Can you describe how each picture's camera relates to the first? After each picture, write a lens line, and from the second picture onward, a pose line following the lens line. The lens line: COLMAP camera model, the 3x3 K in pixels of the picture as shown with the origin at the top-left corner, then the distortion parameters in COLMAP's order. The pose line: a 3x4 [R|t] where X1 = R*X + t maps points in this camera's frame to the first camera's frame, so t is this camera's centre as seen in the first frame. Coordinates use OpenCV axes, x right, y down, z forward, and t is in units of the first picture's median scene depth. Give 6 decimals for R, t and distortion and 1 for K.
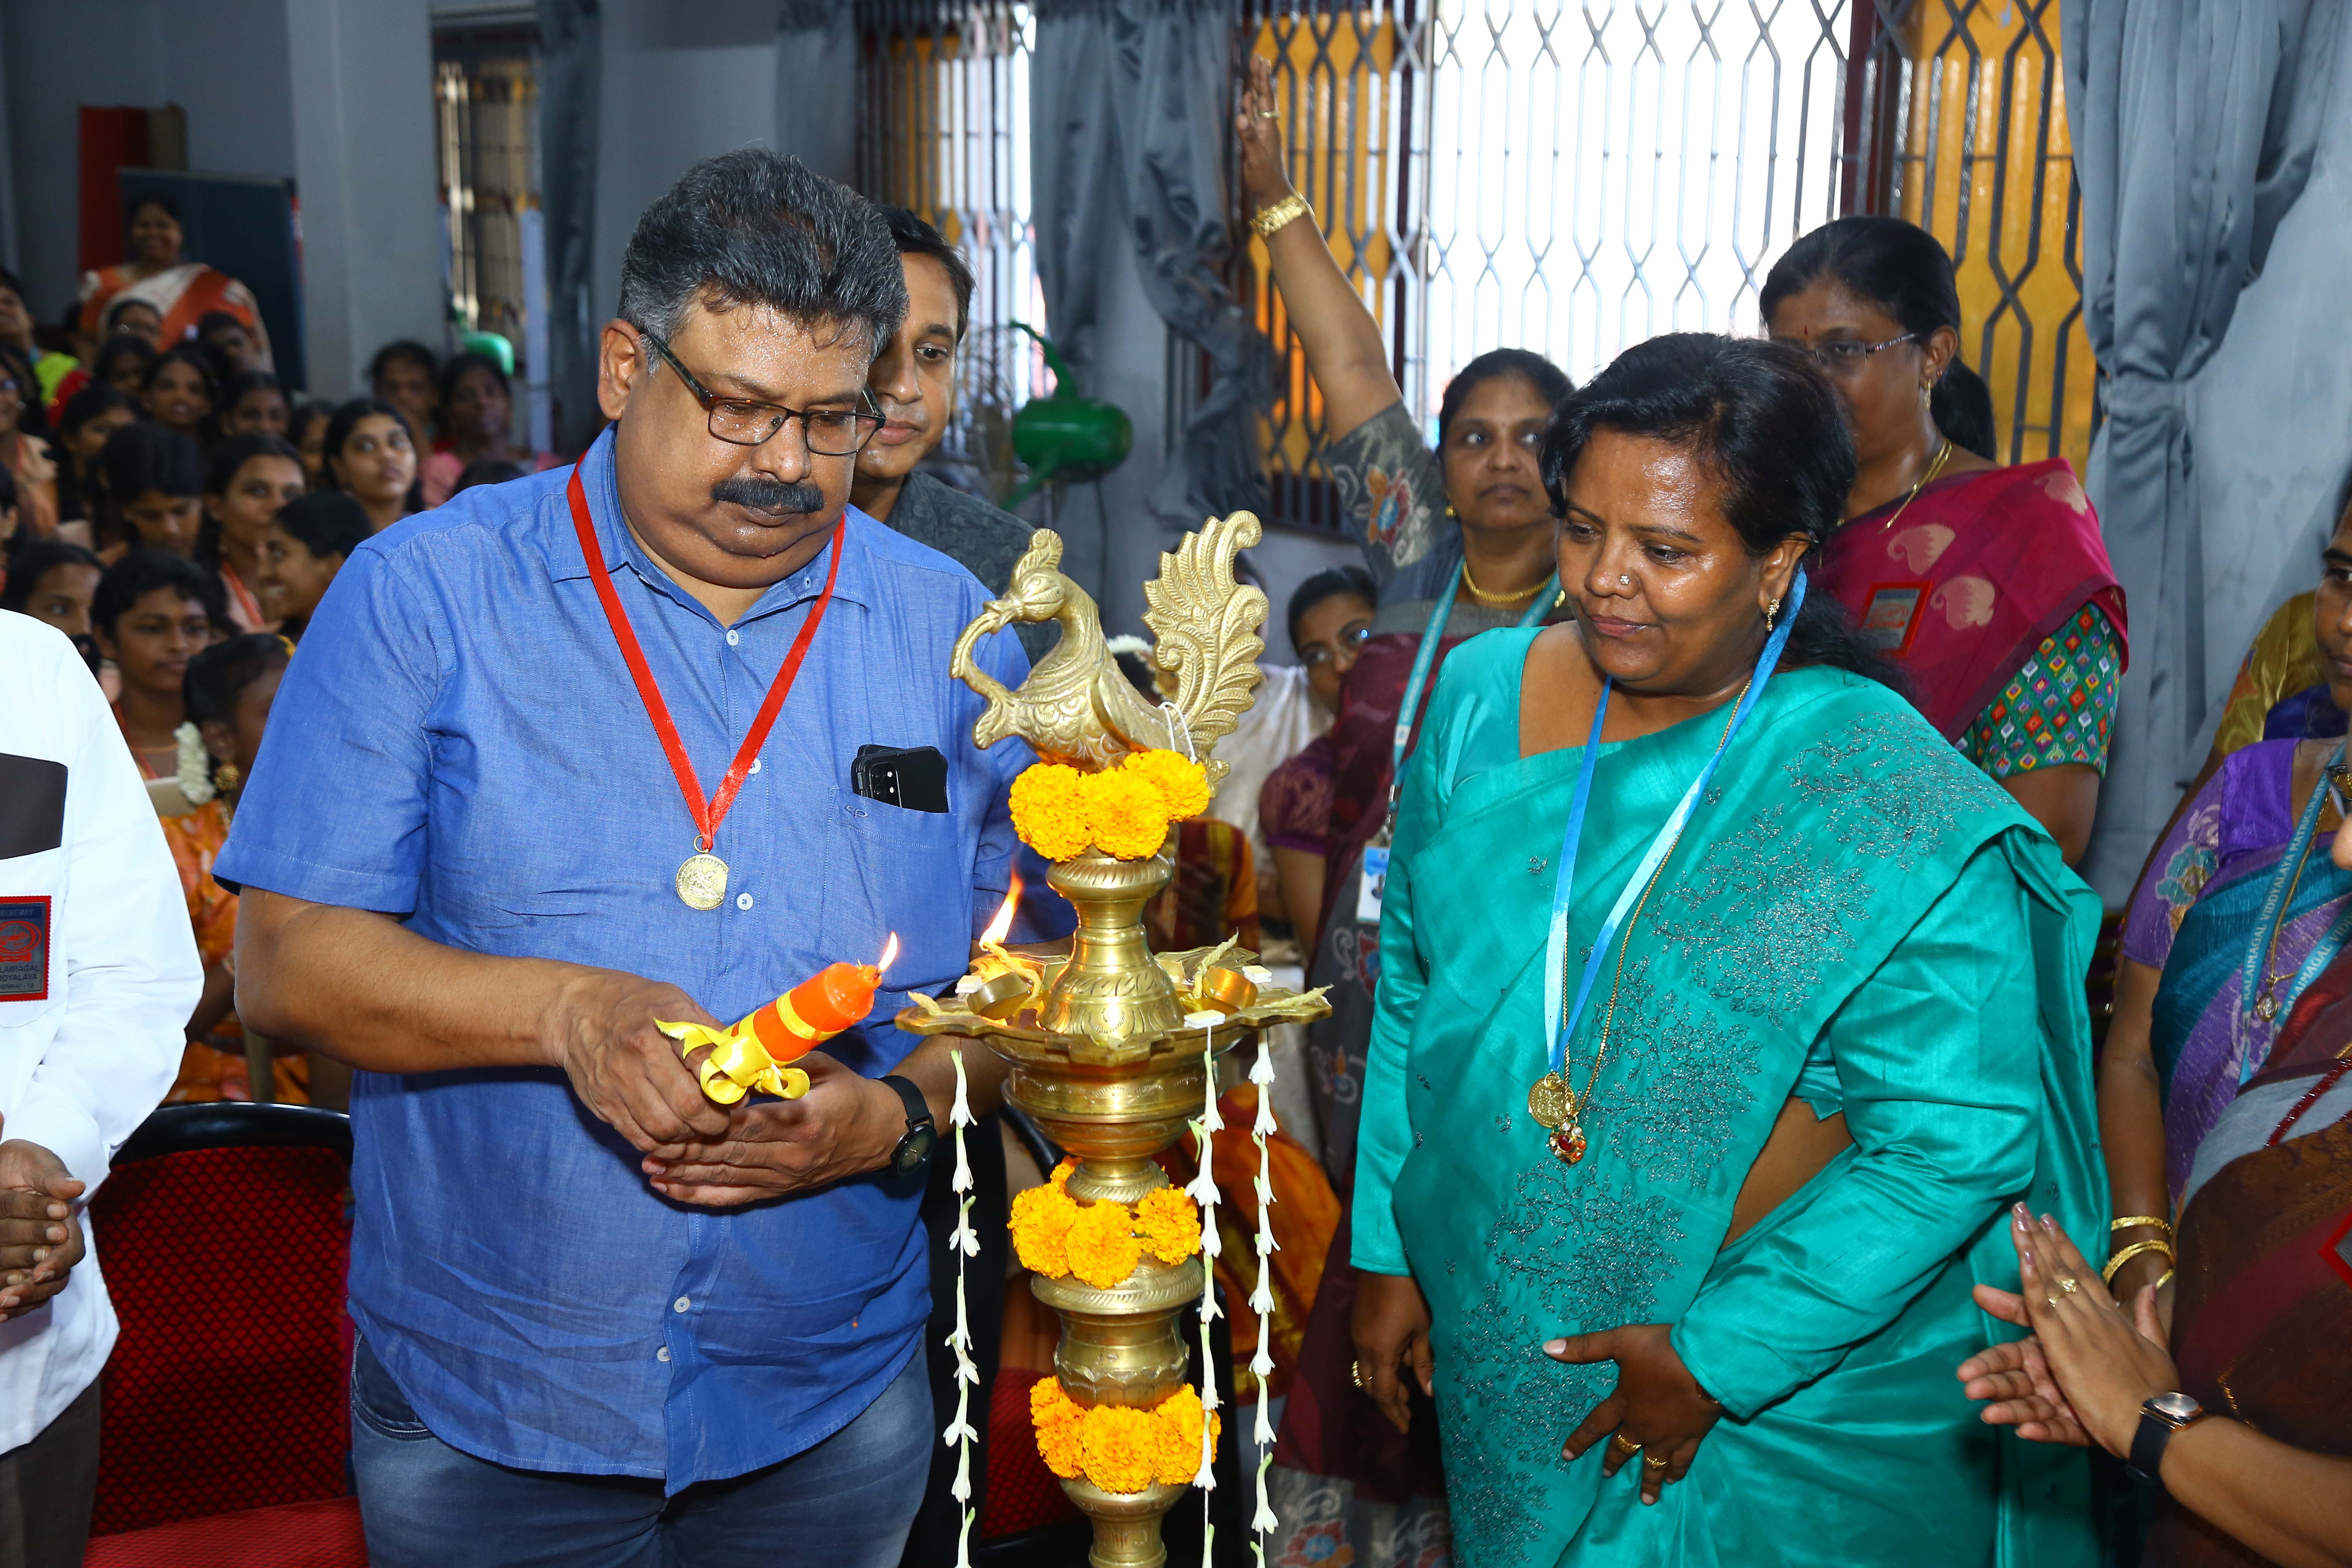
lens RADIAL K [[3349.5, 0, 1169.1], [0, 3349.5, 726.6], [0, 0, 1]] dist [0.164190, 0.000000]
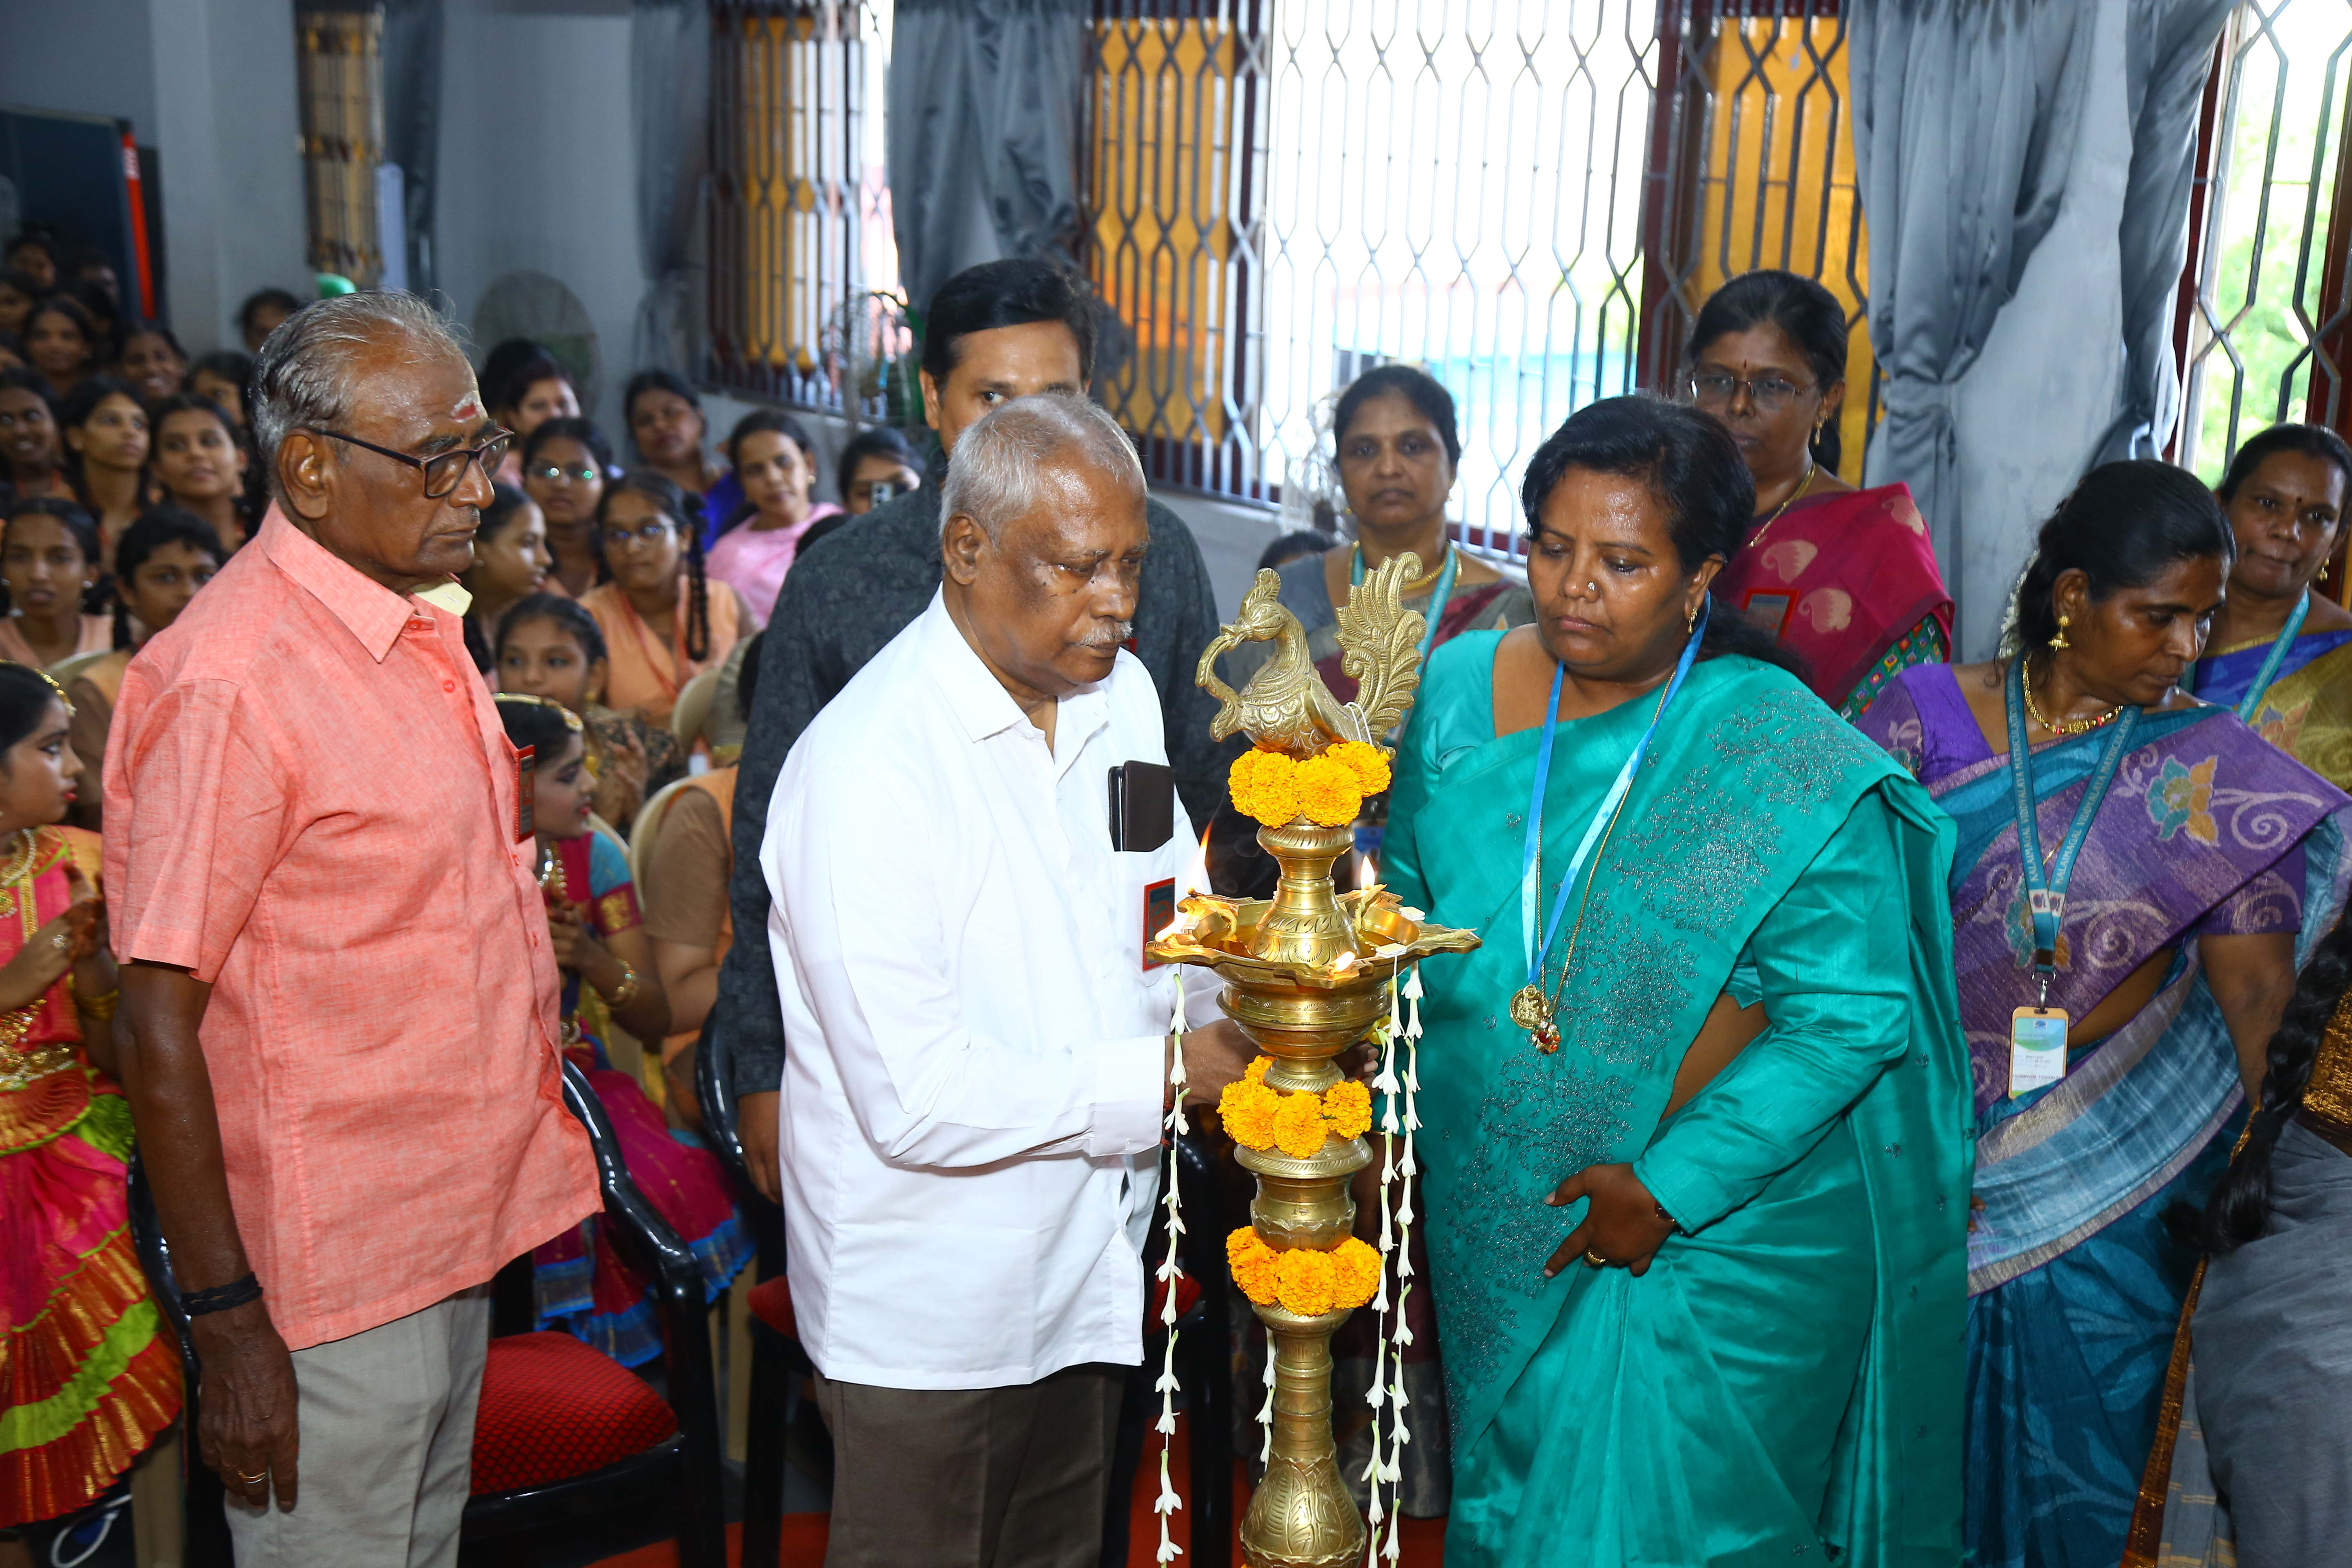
lens RADIAL K [[3230.9, 0, 1170.9], [0, 3230.9, 785.5], [0, 0, 1]] dist [0.136415, 0.000000]
pose [[0.992902, -0.002133, 0.118920, -0.108976], [-0.004212, 0.998581, 0.053079, -0.020585], [-0.118864, -0.053203, 0.991484, -0.107187]]
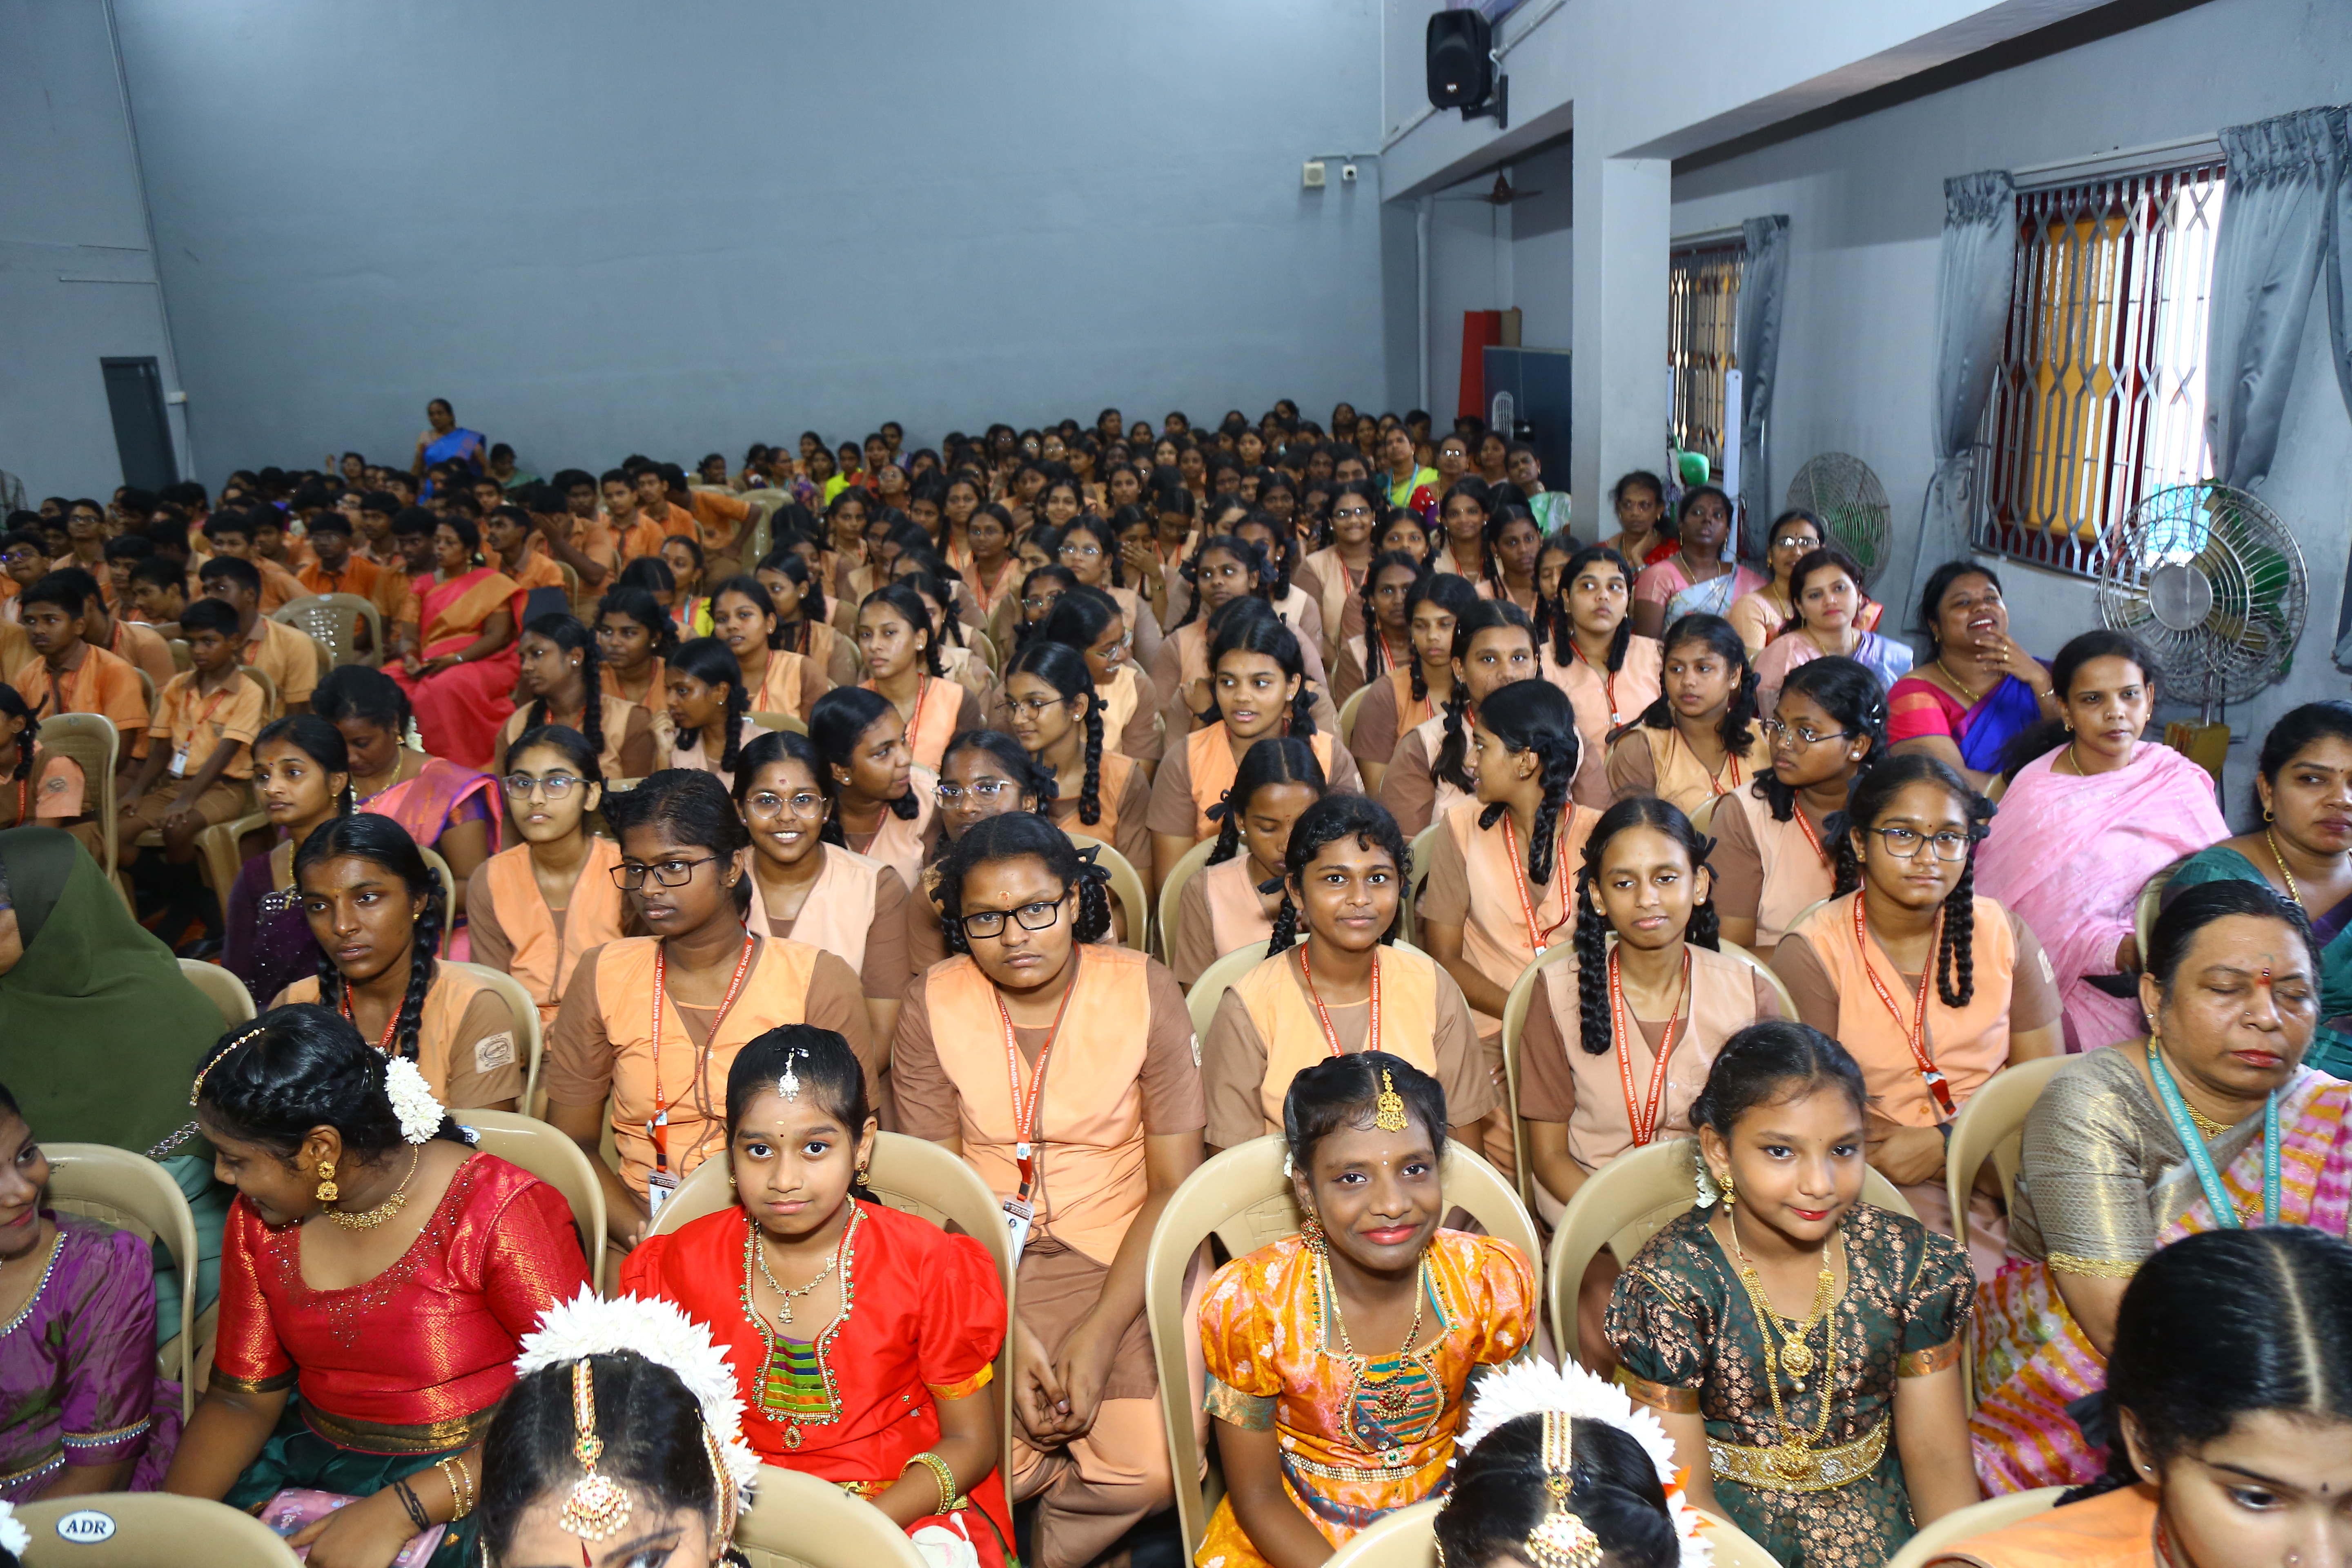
lens RADIAL K [[1395.9, 0, 1248.9], [0, 1395.9, 671.2], [0, 0, 1]] dist [-0.008573, -0.000621]
pose [[0.878305, 0.071847, -0.472671, -0.134415], [-0.031473, 0.995188, 0.092789, -0.124437], [0.477063, -0.066621, 0.876340, 0.635922]]
